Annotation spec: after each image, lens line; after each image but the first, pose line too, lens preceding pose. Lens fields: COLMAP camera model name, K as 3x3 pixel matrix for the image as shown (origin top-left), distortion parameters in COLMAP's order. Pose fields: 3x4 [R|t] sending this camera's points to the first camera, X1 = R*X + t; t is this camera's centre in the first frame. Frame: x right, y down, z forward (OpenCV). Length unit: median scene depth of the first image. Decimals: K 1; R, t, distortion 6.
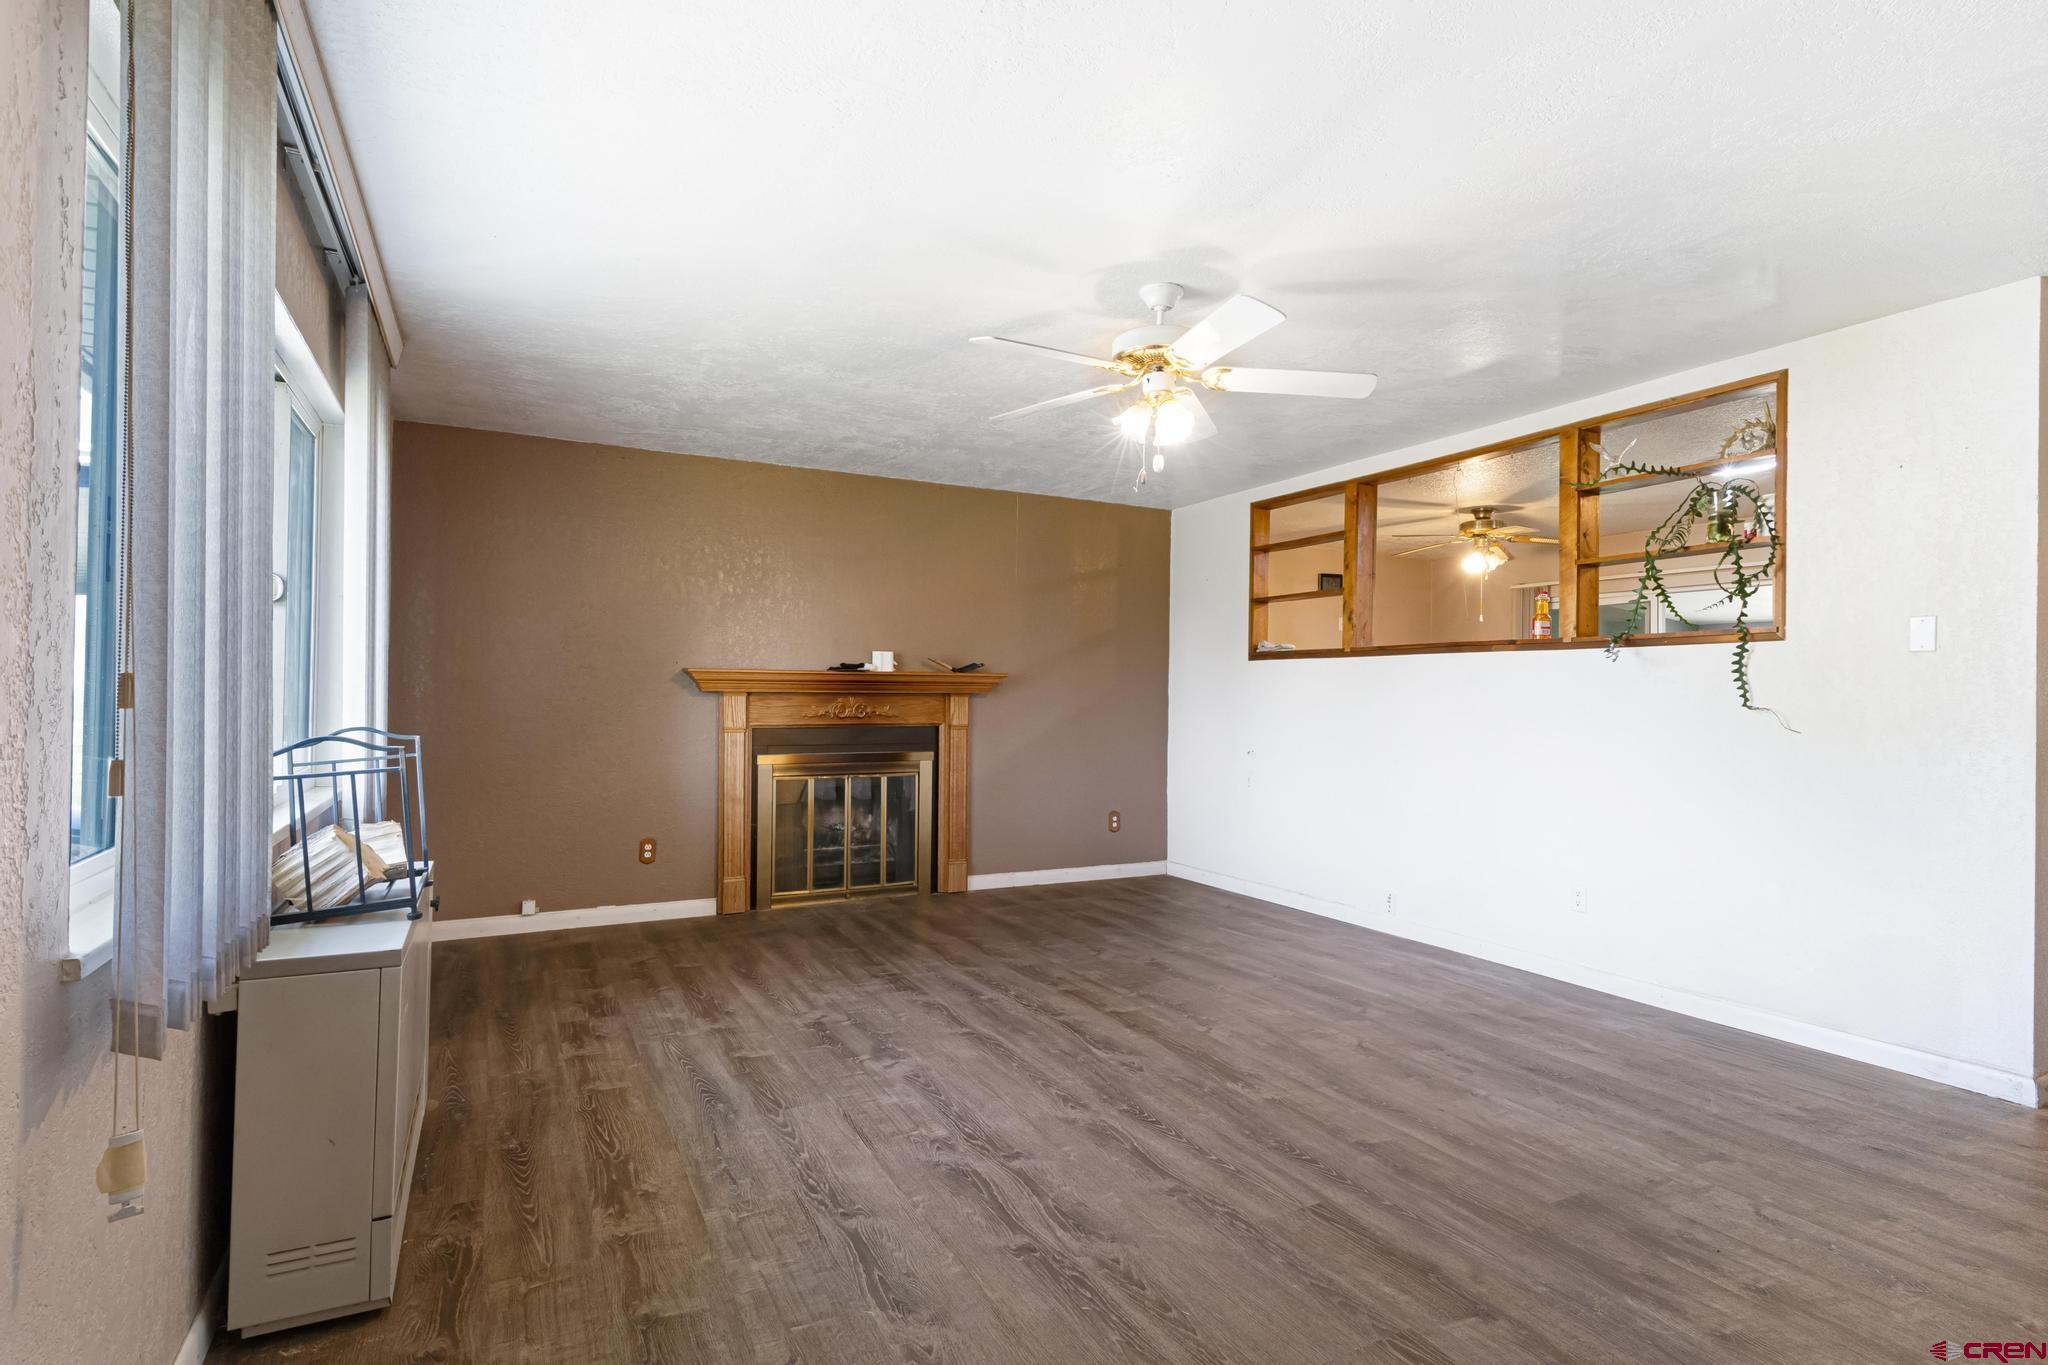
lens RADIAL K [[998.8, 0, 1021.1], [0, 998.8, 688.2], [0, 0, 1]] dist [0.004490, -0.001022]
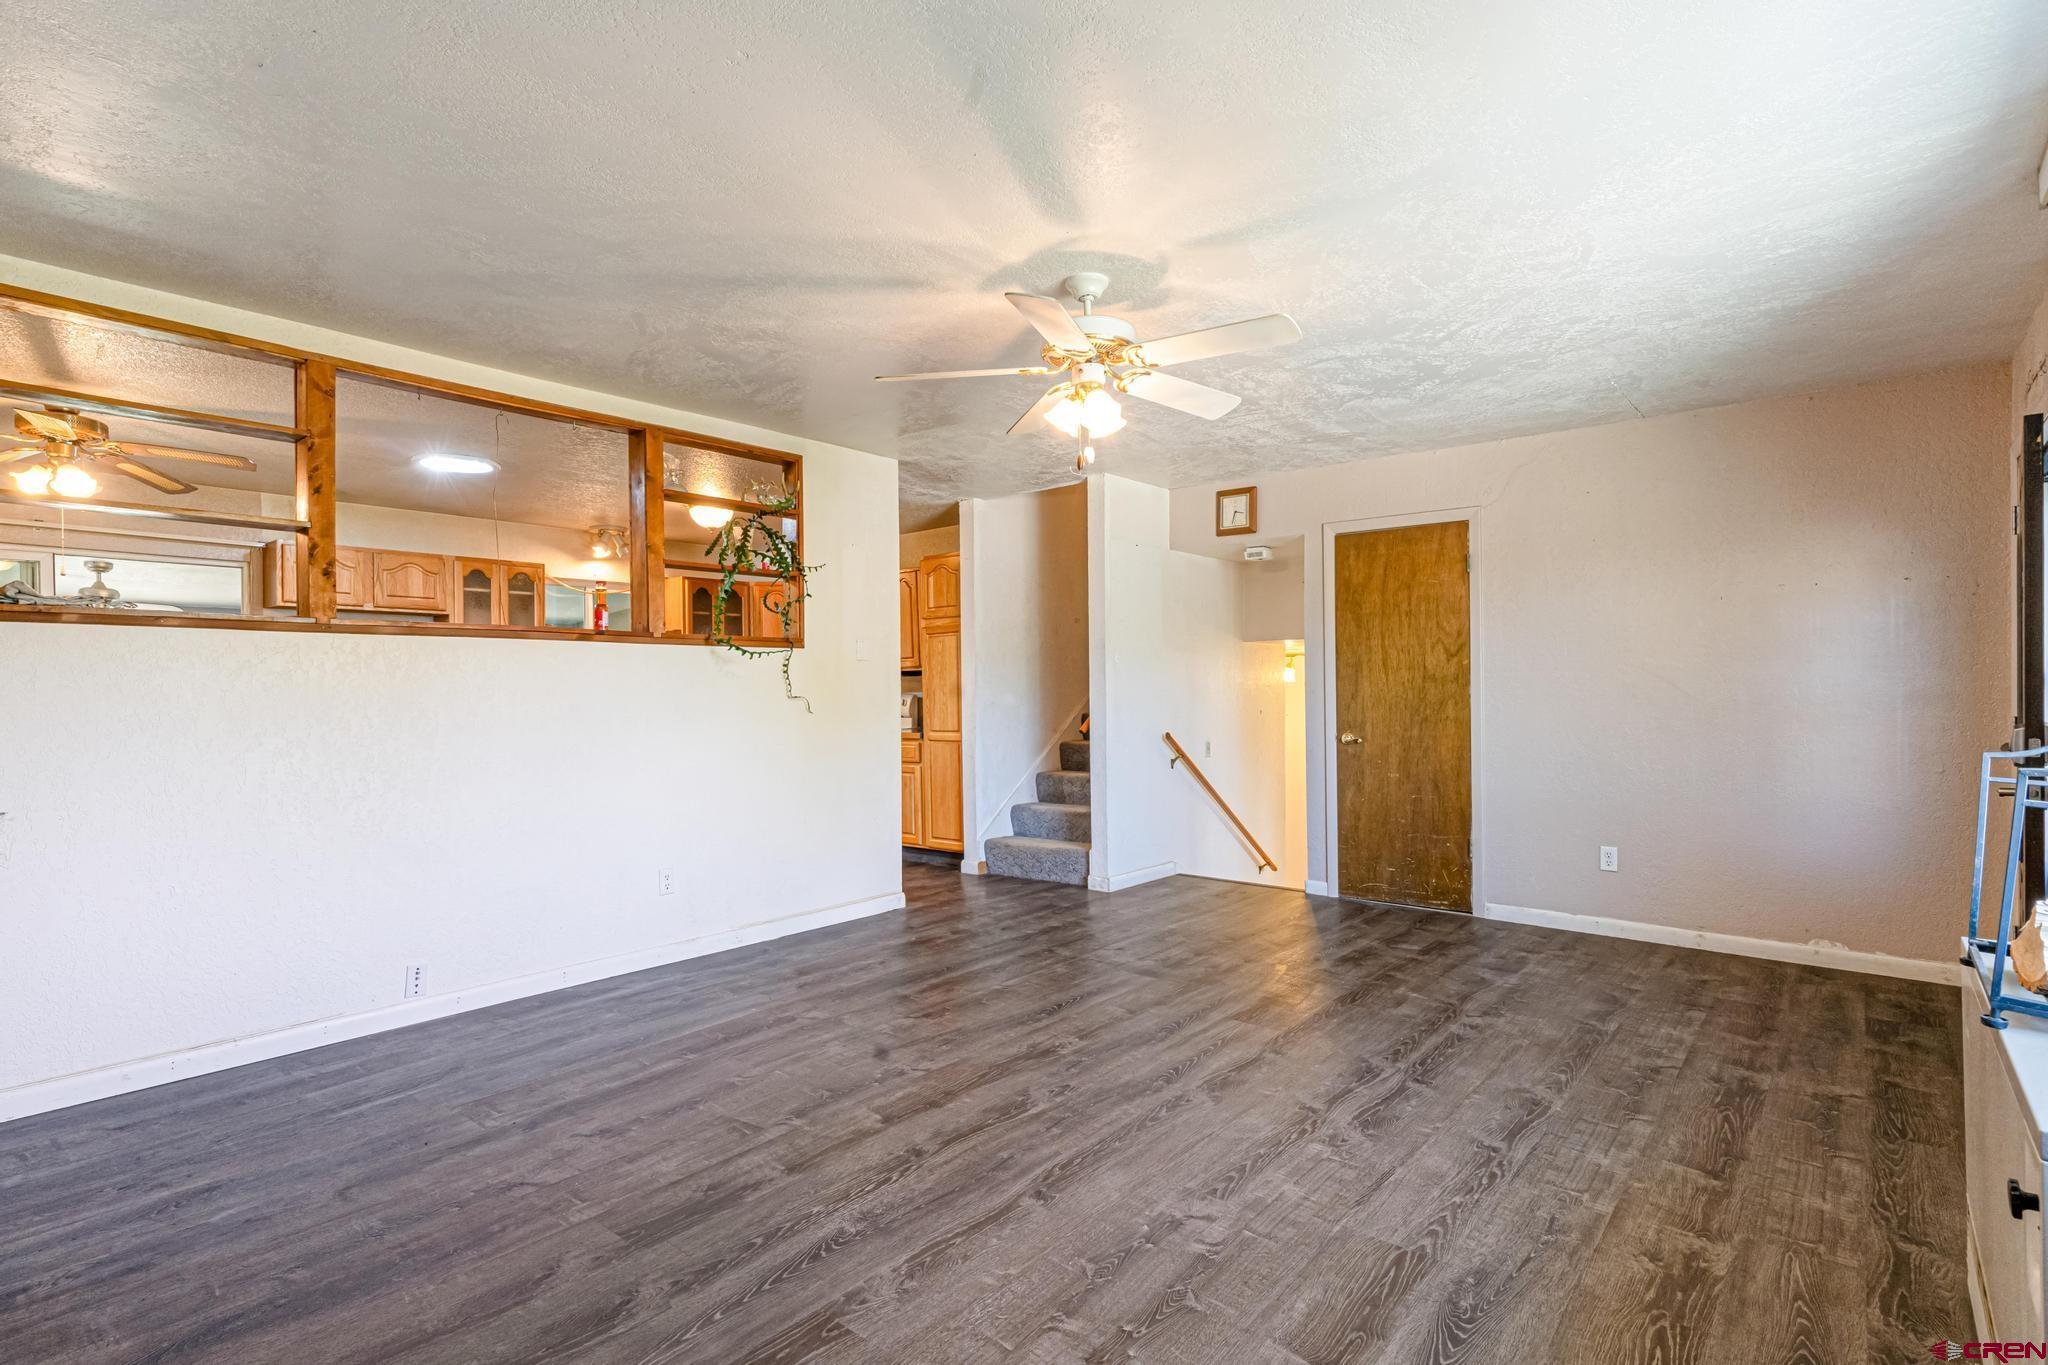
lens RADIAL K [[998.8, 0, 1022.2], [0, 998.8, 698.3], [0, 0, 1]] dist [0.004490, -0.001022]
pose [[-0.379321, -0.014874, 0.925145, -0.797046], [-0.004078, 0.999888, 0.014404, 0.000994], [-0.925256, 0.001691, -0.379339, 1.514721]]
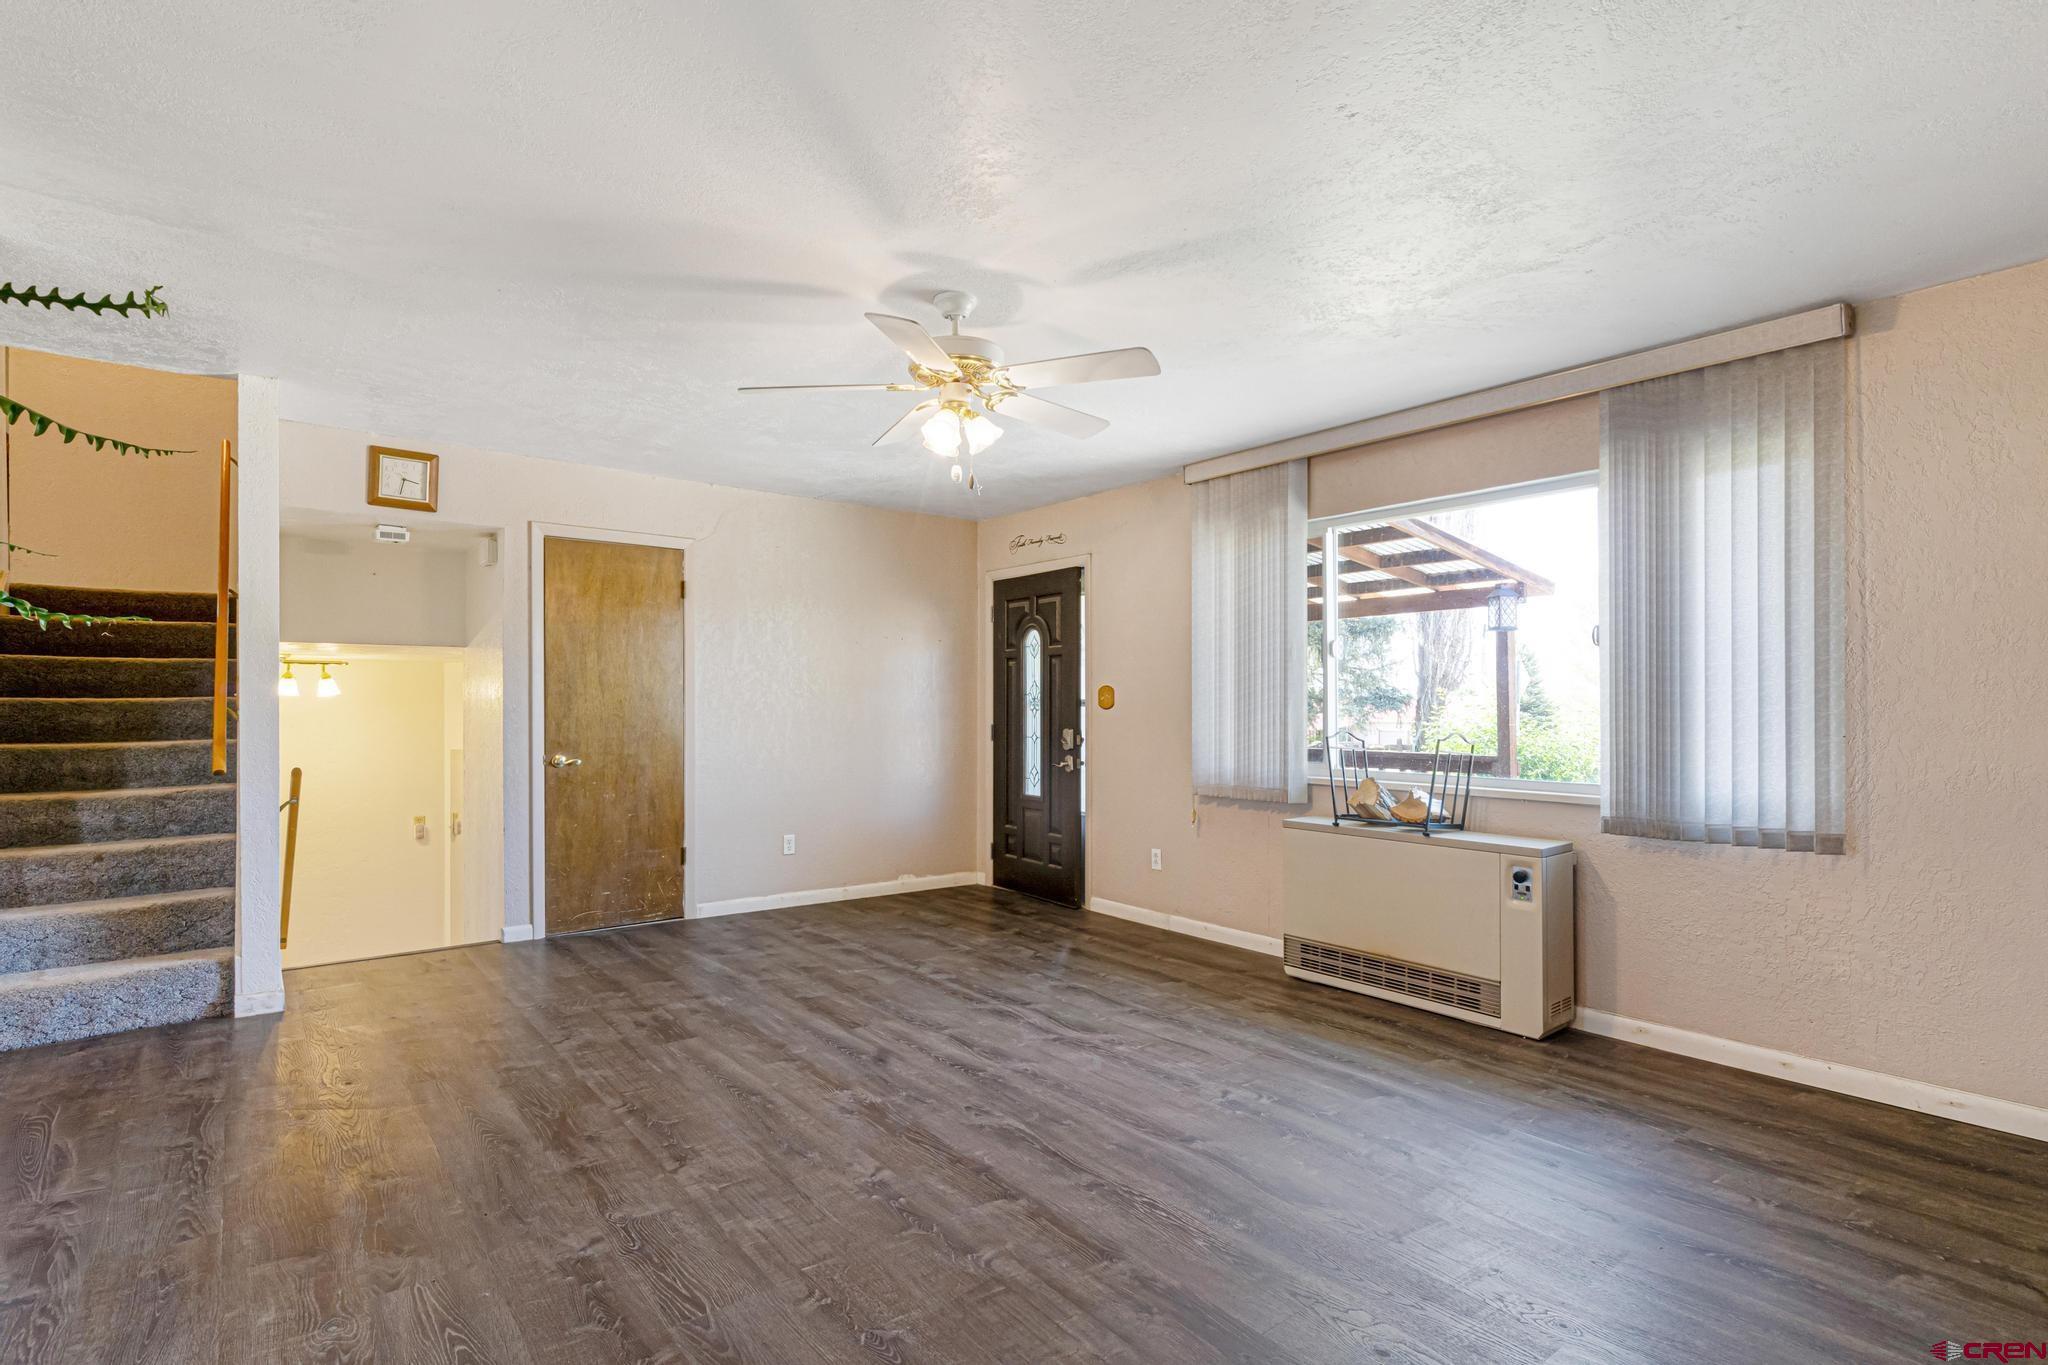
lens RADIAL K [[998.8, 0, 1024.8], [0, 998.8, 696.3], [0, 0, 1]] dist [0.004490, -0.001022]
pose [[-0.982307, -0.013018, -0.186824, 0.267957], [-0.009645, 0.999774, -0.018953, 0.015970], [0.187028, -0.016816, -0.982211, 2.095723]]
